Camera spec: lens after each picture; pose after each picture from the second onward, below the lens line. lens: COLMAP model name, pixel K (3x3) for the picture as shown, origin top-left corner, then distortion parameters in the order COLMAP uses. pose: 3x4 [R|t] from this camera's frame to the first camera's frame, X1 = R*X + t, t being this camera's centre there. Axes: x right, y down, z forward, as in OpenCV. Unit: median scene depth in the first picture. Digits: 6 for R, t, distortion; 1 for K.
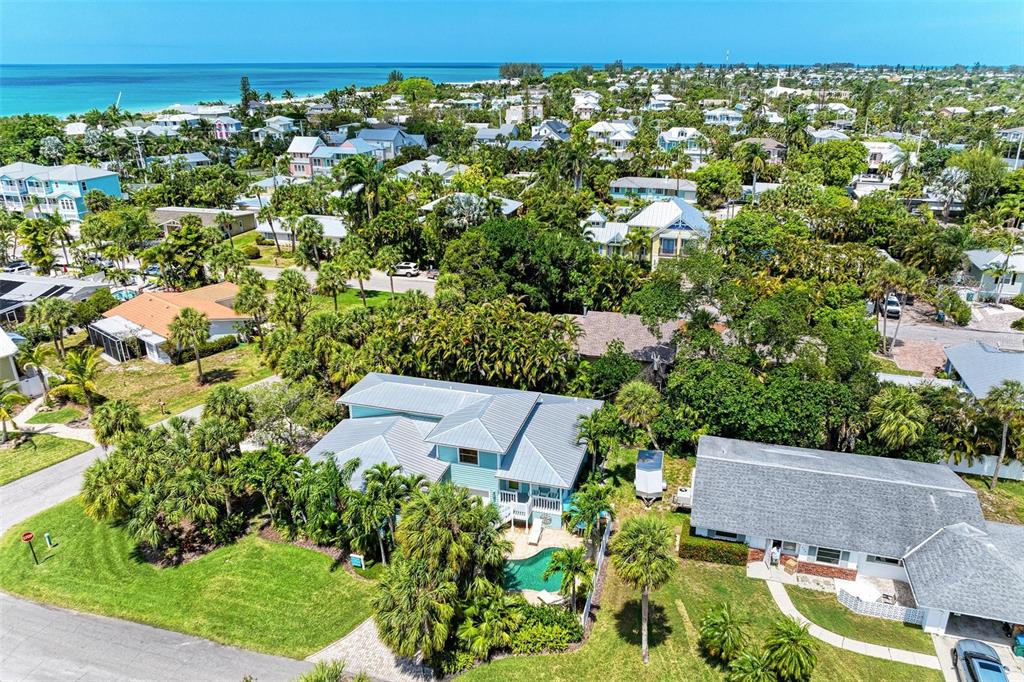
lens RADIAL K [[724.1, 0, 497.9], [0, 724.1, 342.9], [0, 0, 1]] dist [-0.005769, -0.038829]
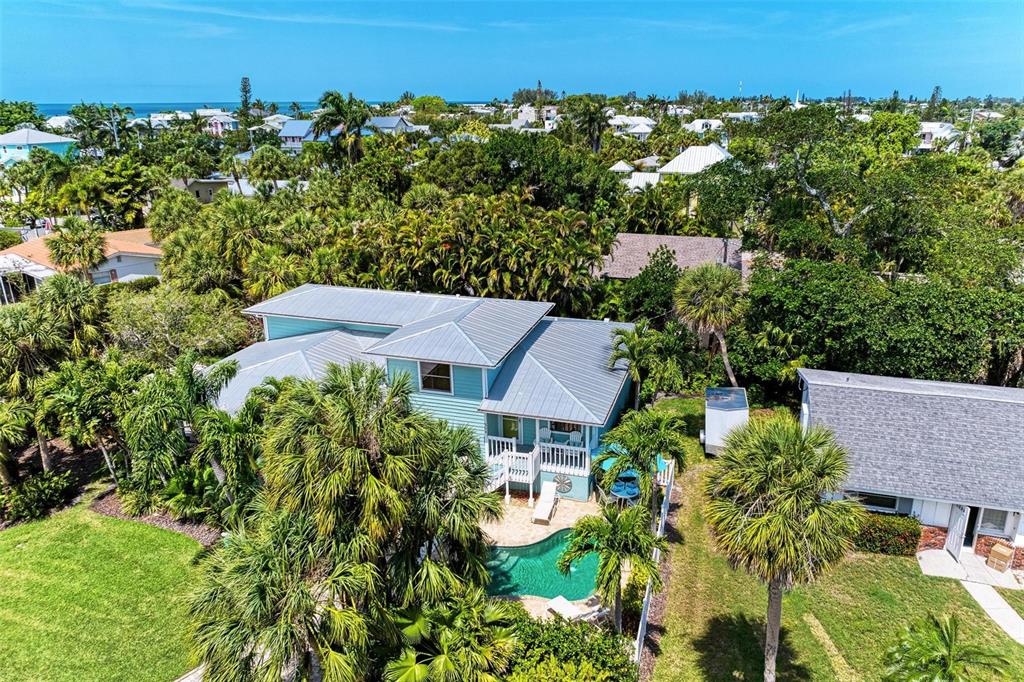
lens RADIAL K [[703.5, 0, 512.0], [0, 703.5, 341.0], [0, 0, 1]] dist [-0.046316, 0.040203]
pose [[0.999978, 0.006571, 0.000067, 0.023483], [-0.006552, 0.997837, -0.065409, 0.165136], [-0.000497, 0.065407, 0.997859, 0.413093]]
